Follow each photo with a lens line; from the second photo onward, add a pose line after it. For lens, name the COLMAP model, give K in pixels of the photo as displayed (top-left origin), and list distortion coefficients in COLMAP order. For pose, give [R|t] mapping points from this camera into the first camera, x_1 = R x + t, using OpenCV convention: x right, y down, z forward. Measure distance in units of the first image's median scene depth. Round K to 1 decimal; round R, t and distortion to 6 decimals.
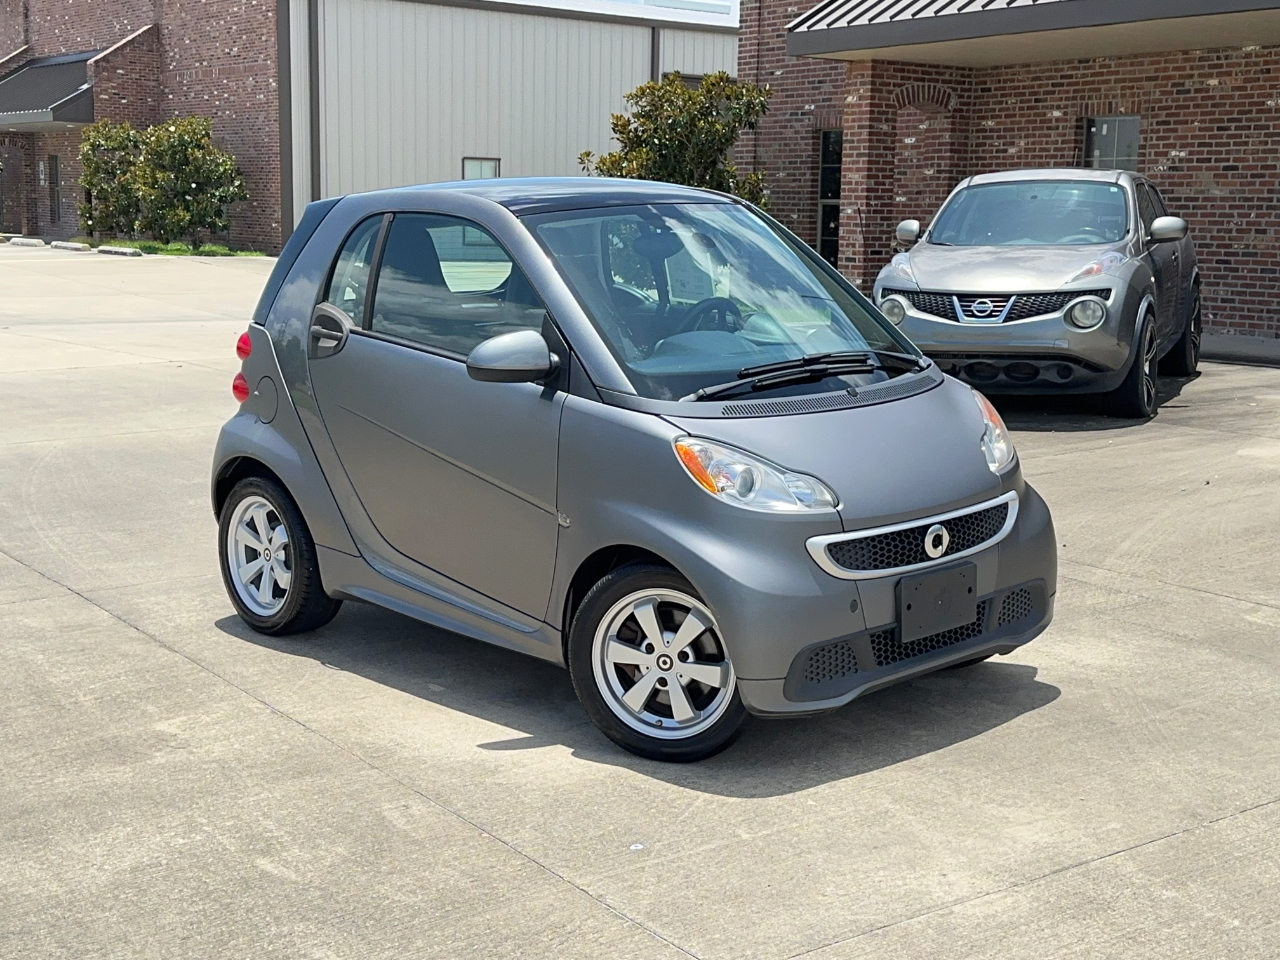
lens RADIAL K [[1756.6, 0, 637.5], [0, 1756.6, 482.0], [0, 0, 1]] dist [0.214054, -0.497342]
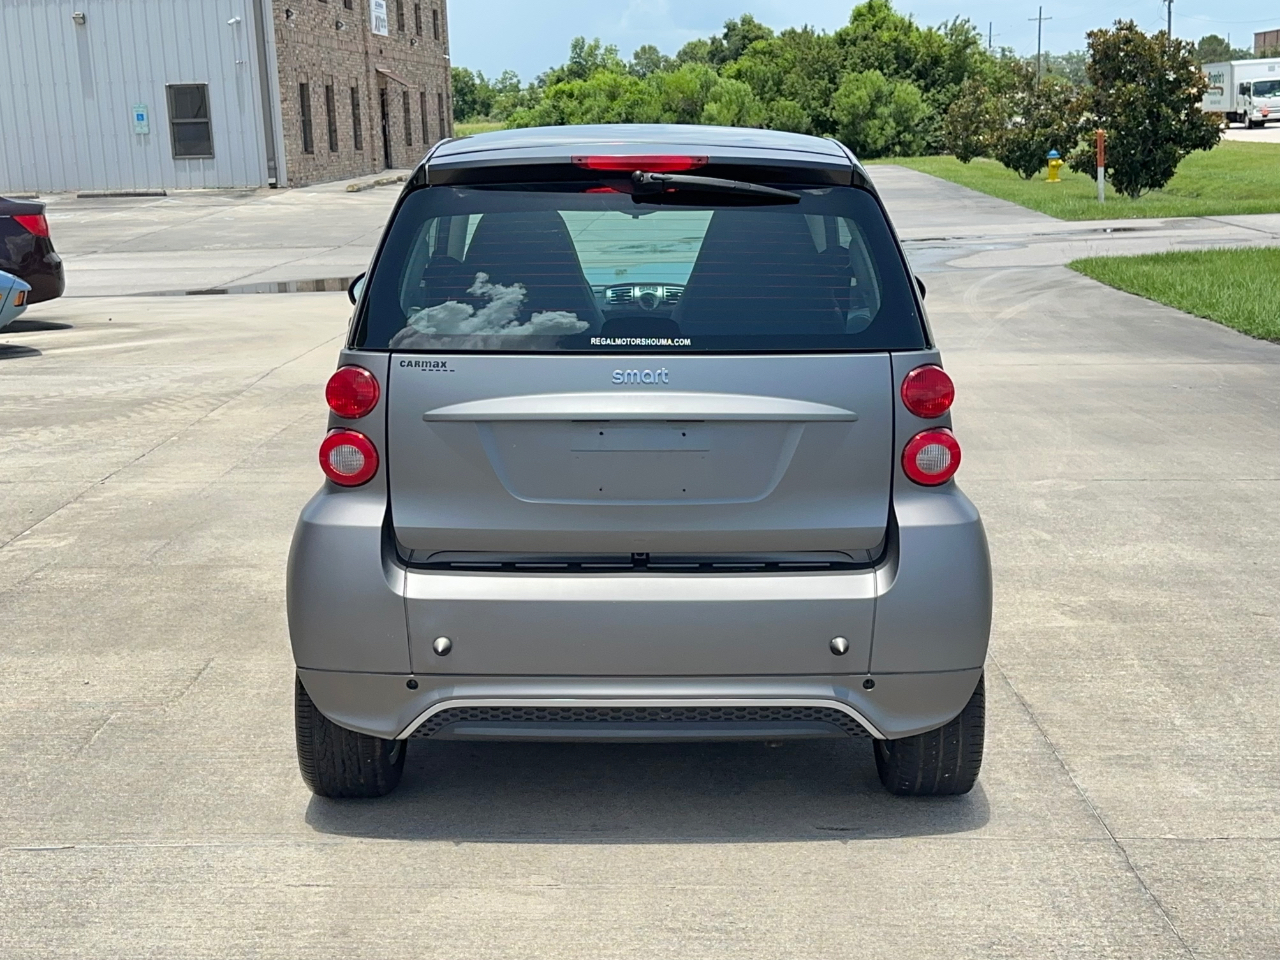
lens RADIAL K [[1756.6, 0, 637.5], [0, 1756.6, 482.0], [0, 0, 1]] dist [0.214054, -0.497342]
pose [[-0.816354, -0.105852, 0.567769, -0.182235], [0.107844, 0.937833, 0.329906, -0.092188], [-0.567394, 0.330551, -0.754188, 0.536317]]
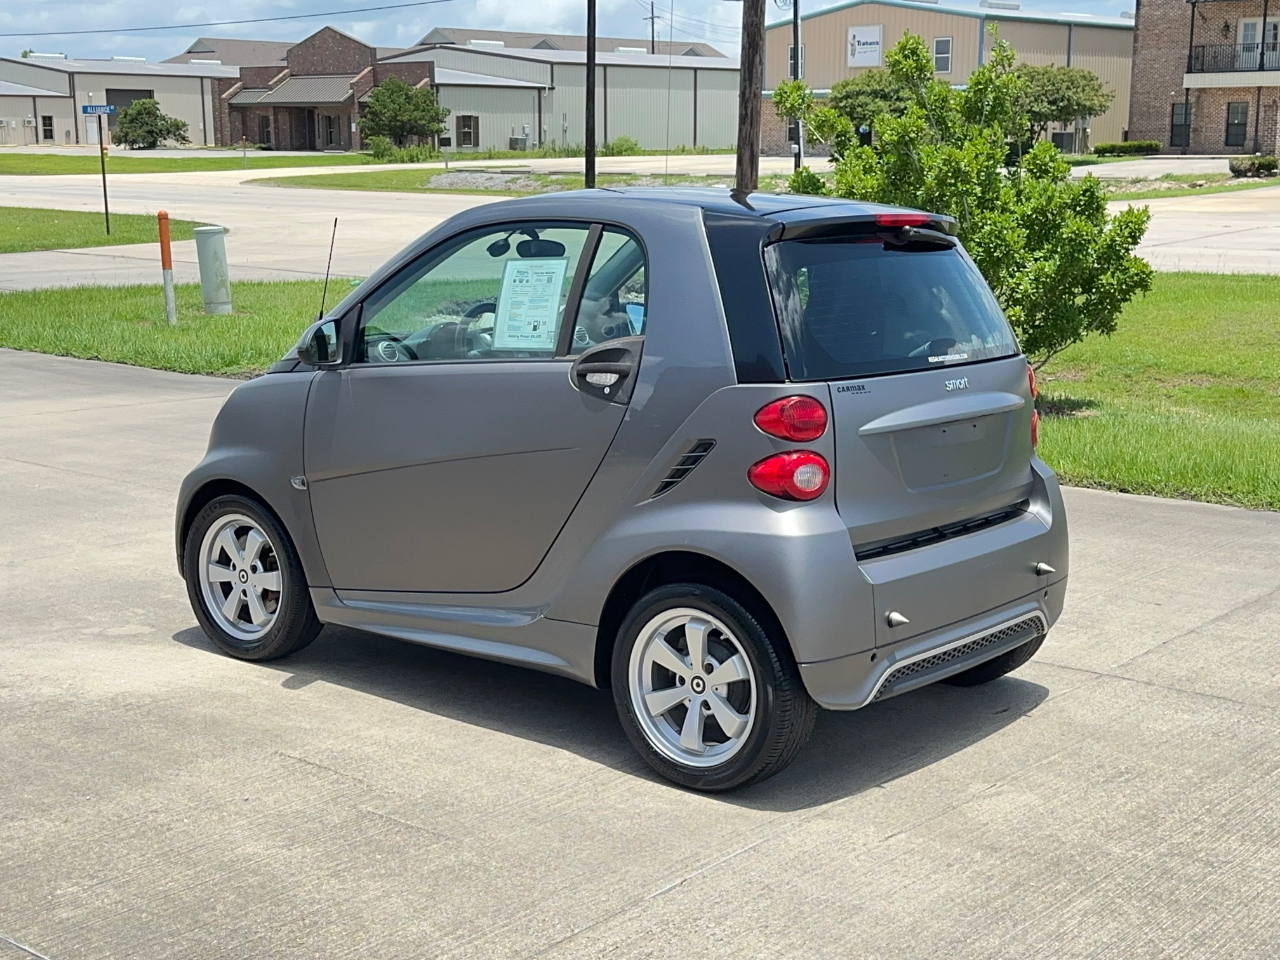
lens RADIAL K [[1744.6, 0, 622.2], [0, 1744.6, 485.4], [0, 0, 1]] dist [0.205121, -0.416265]
pose [[-0.961391, 0.036054, -0.272814, 0.050390], [-0.058961, 0.941369, 0.332187, -0.105975], [0.268796, 0.335447, -0.902898, 0.605216]]
